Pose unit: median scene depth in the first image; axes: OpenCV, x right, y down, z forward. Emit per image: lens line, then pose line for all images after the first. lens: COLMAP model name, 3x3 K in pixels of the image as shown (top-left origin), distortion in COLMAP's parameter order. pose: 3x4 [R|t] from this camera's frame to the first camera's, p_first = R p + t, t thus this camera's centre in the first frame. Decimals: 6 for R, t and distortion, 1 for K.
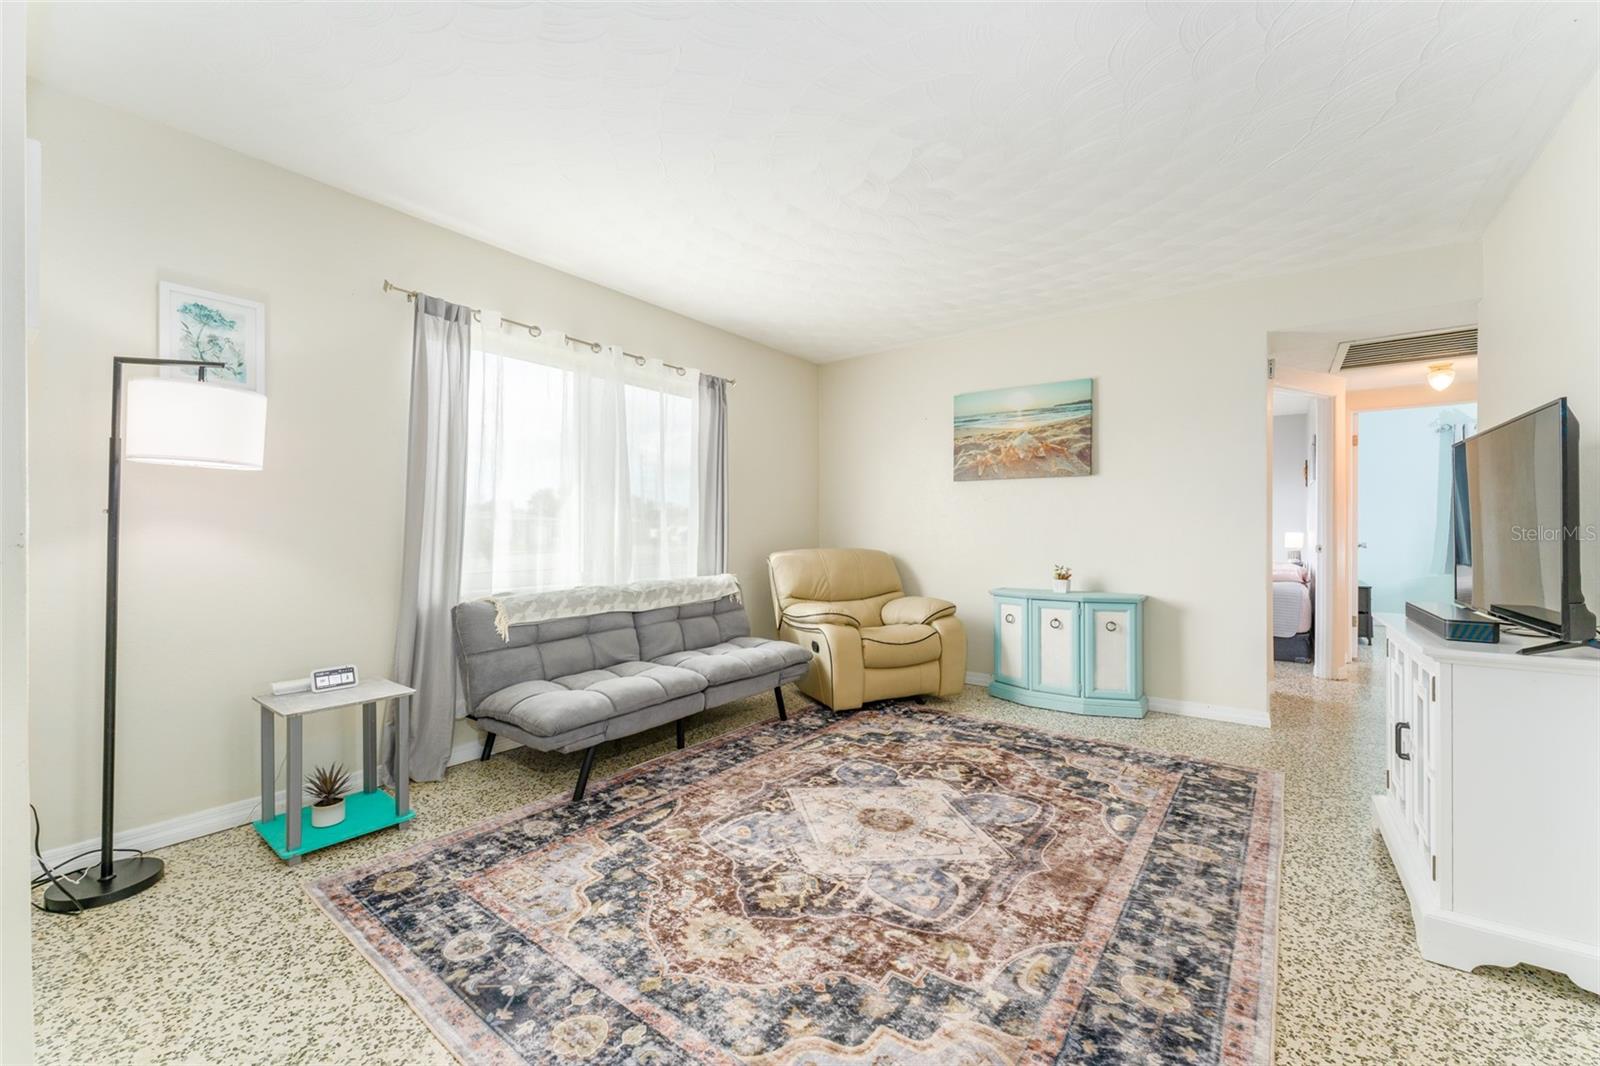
lens RADIAL K [[641.8, 0, 797.4], [0, 641.8, 532.2], [0, 0, 1]] dist [-0.000661, 0.000169]
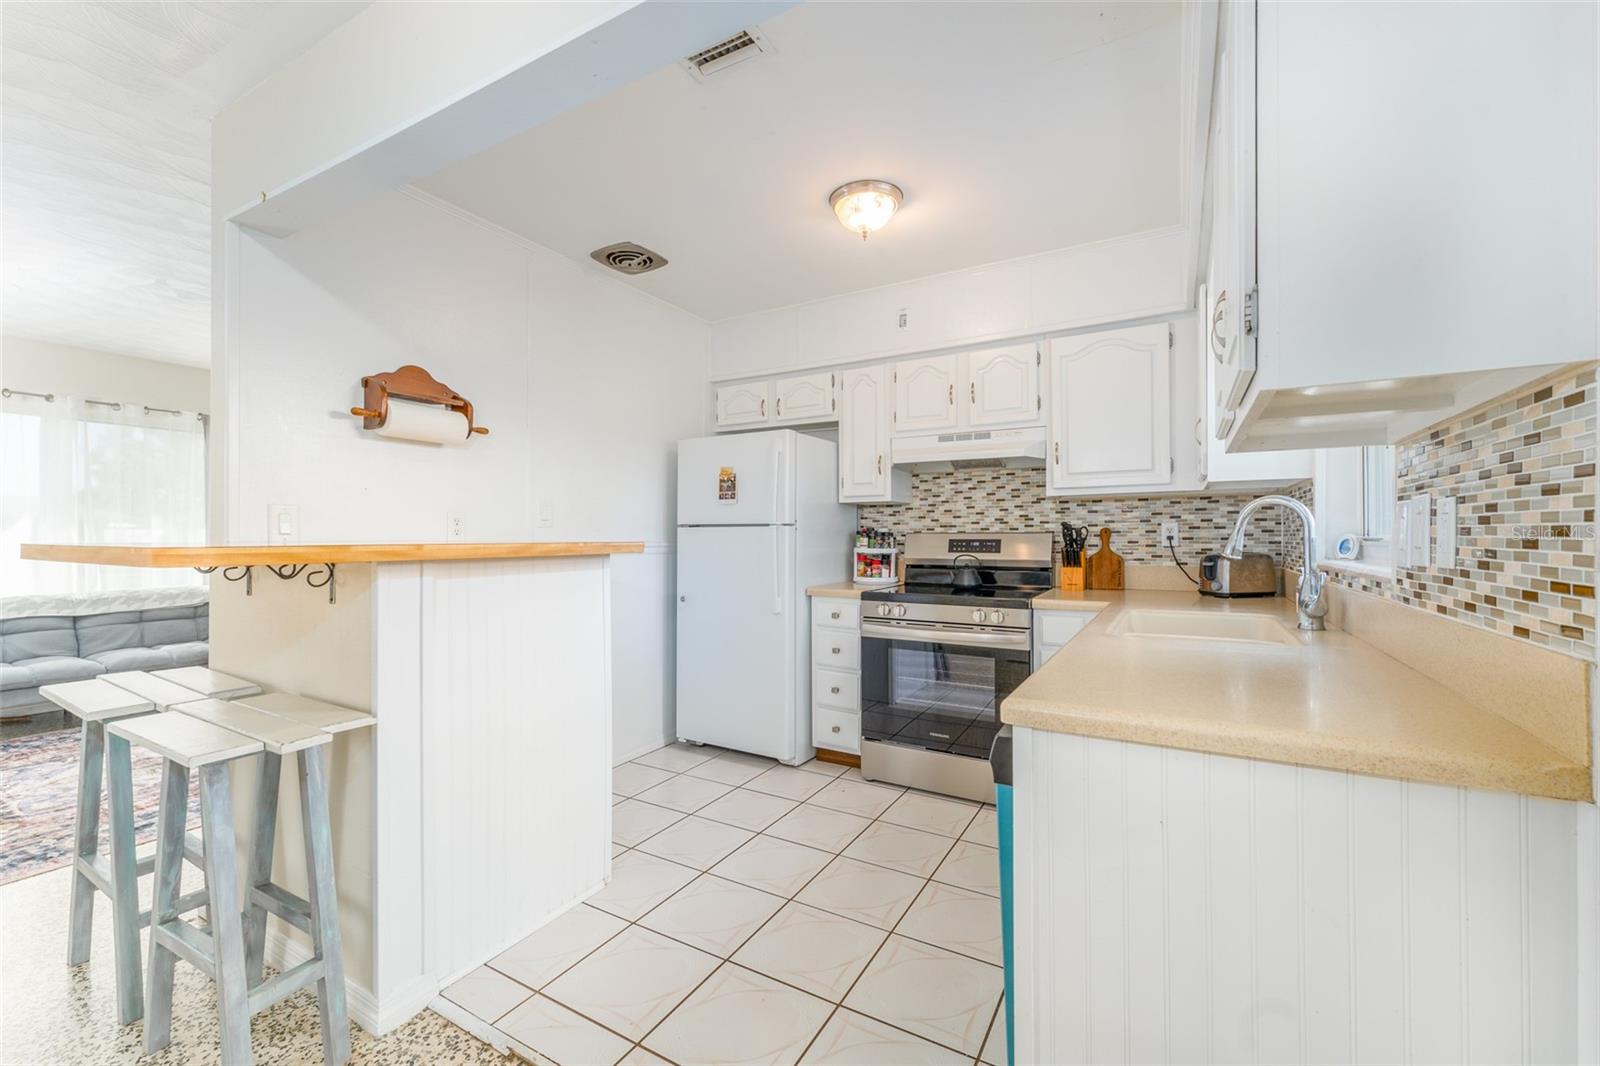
lens RADIAL K [[649.9, 0, 800.0], [0, 649.9, 533.0], [0, 0, 1]] dist [0.000959, -0.006234]
pose [[0.991356, 0.000652, 0.131200, 1.091569], [-0.000259, 0.999995, -0.003014, -0.032784], [-0.131202, 0.002954, 0.991351, -0.440527]]
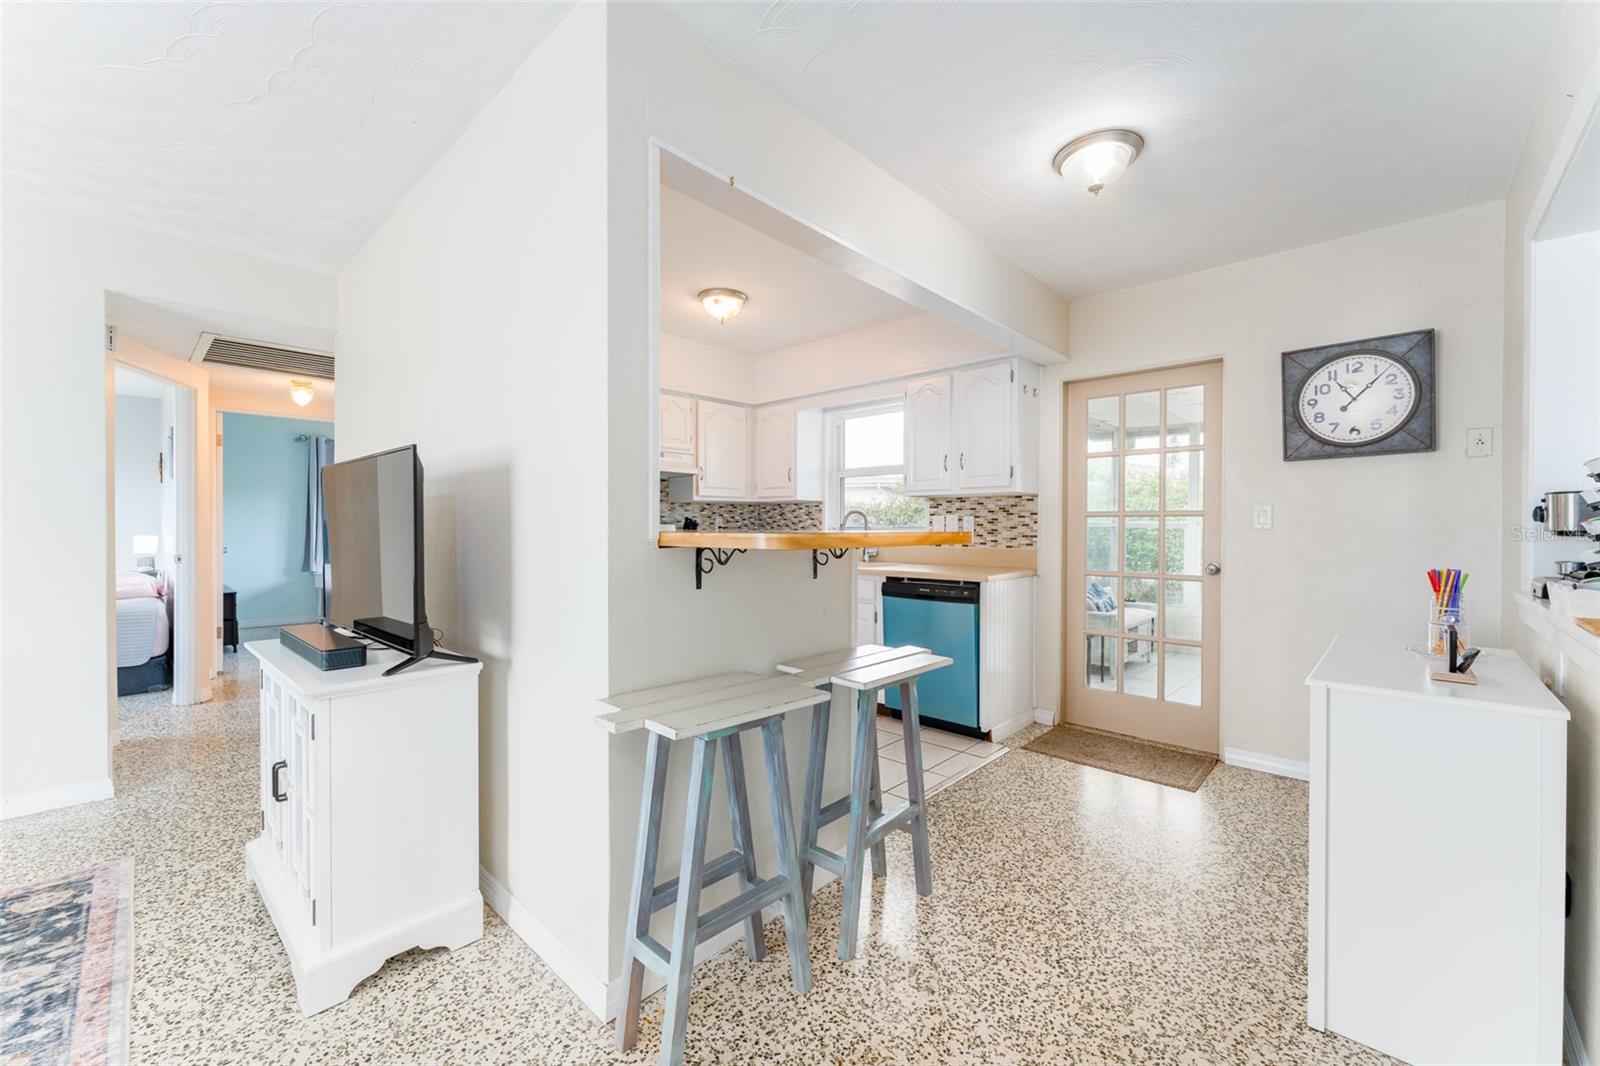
lens RADIAL K [[635.0, 0, 799.4], [0, 635.0, 530.4], [0, 0, 1]] dist [0.000293, -0.000463]
pose [[0.111523, -0.007053, 0.993737, 0.074466], [-0.000746, 0.999974, 0.007181, -0.032356], [-0.993762, -0.001542, 0.111515, 0.097008]]
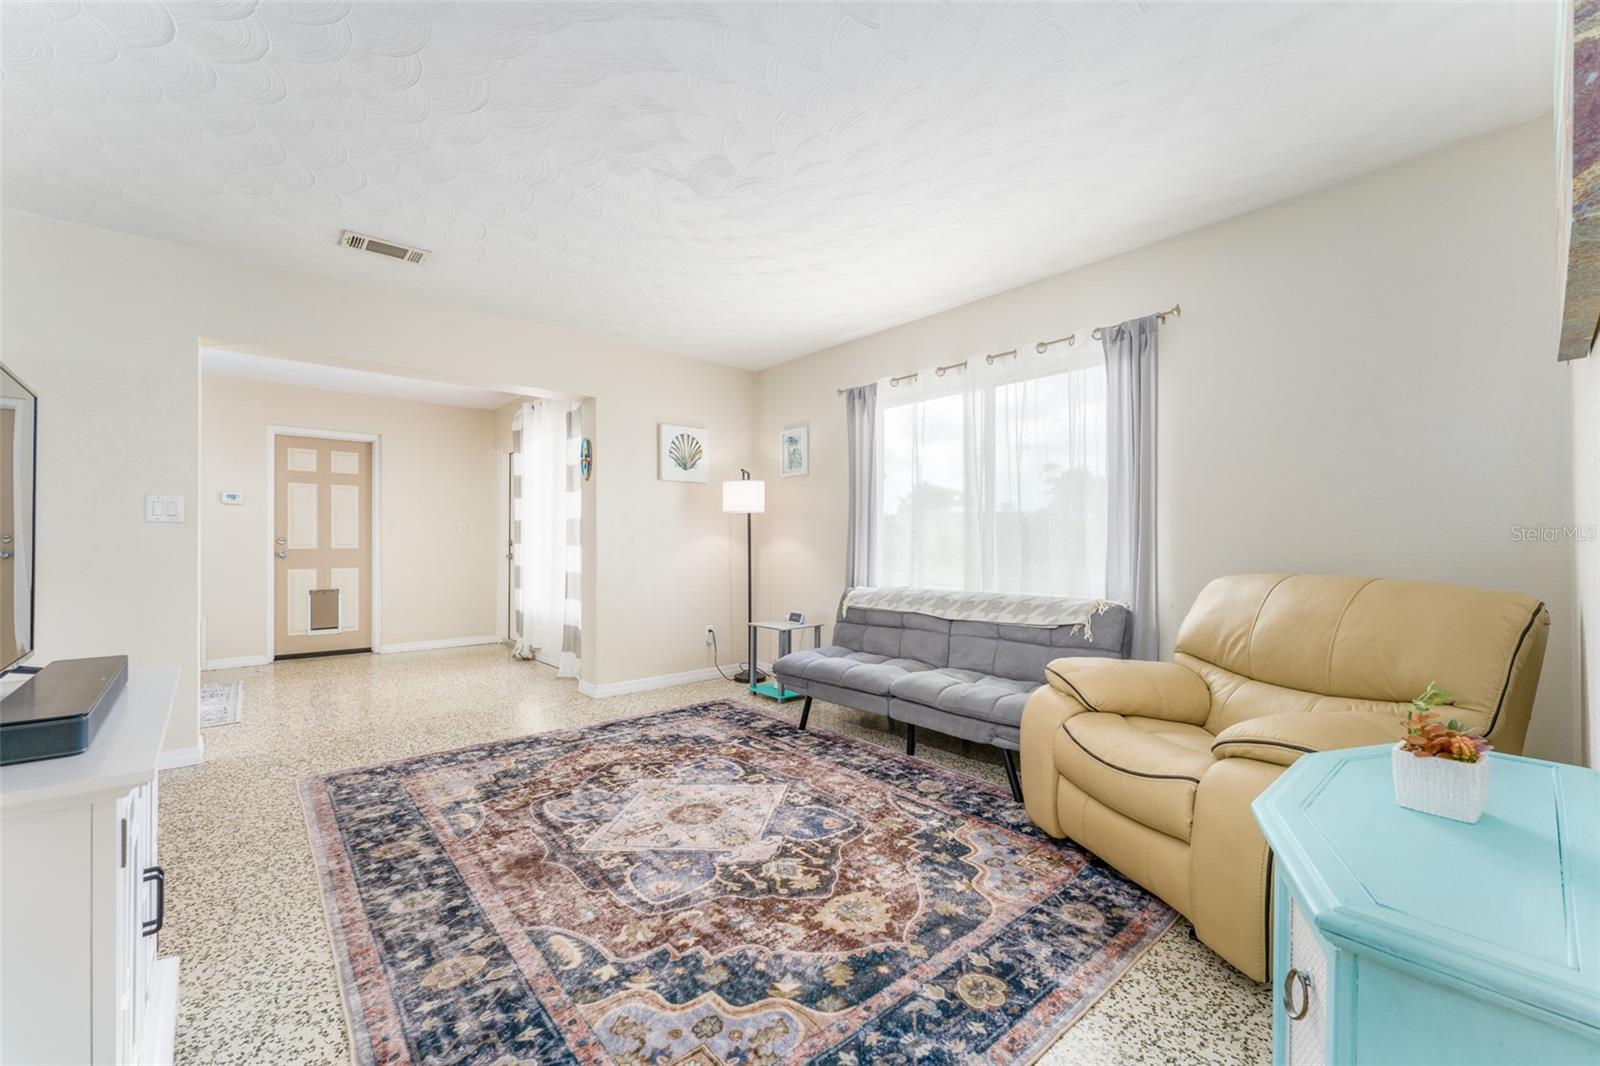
lens RADIAL K [[641.8, 0, 797.4], [0, 641.8, 532.2], [0, 0, 1]] dist [-0.000661, 0.000169]
pose [[-0.205351, -0.012273, -0.978611, 0.940149], [-0.002389, 0.999925, -0.012039, -0.003693], [0.978685, -0.000134, -0.205365, 1.137221]]
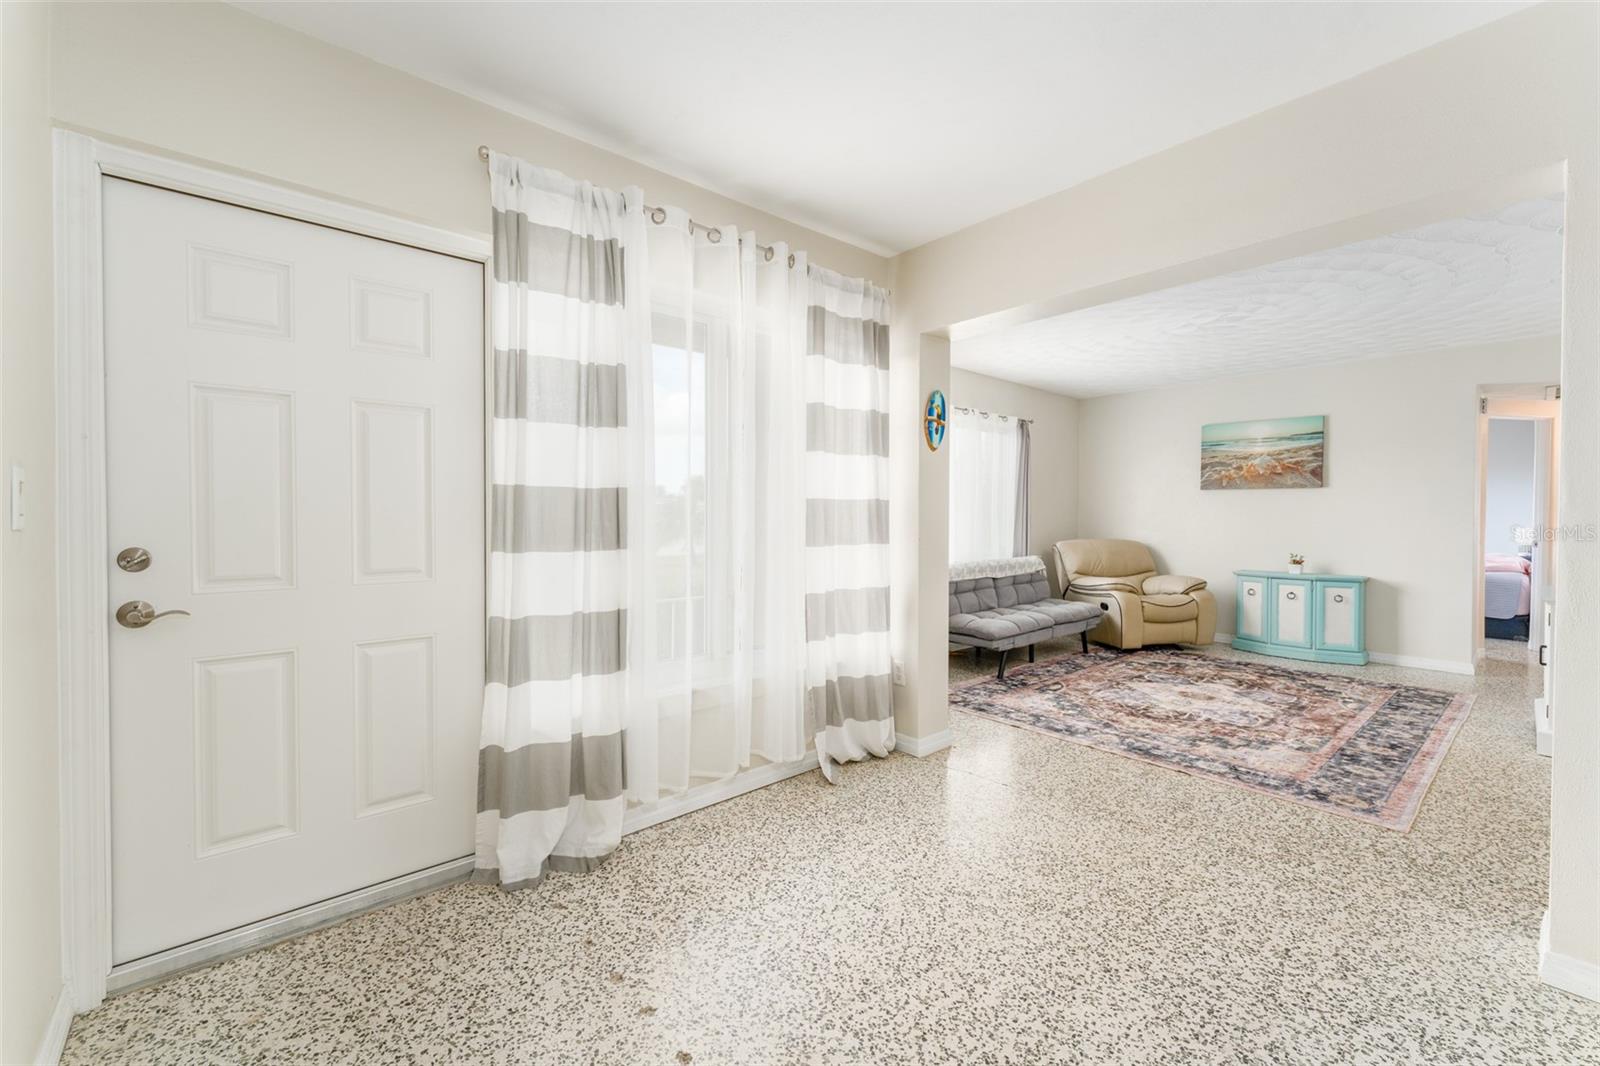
lens RADIAL K [[650.3, 0, 793.3], [0, 650.3, 526.2], [0, 0, 1]] dist [0.000361, 0.000196]
pose [[0.976880, 0.008162, -0.213631, -0.463361], [-0.005176, 0.999881, 0.014535, -0.029808], [0.213724, -0.013093, 0.976806, -0.794339]]
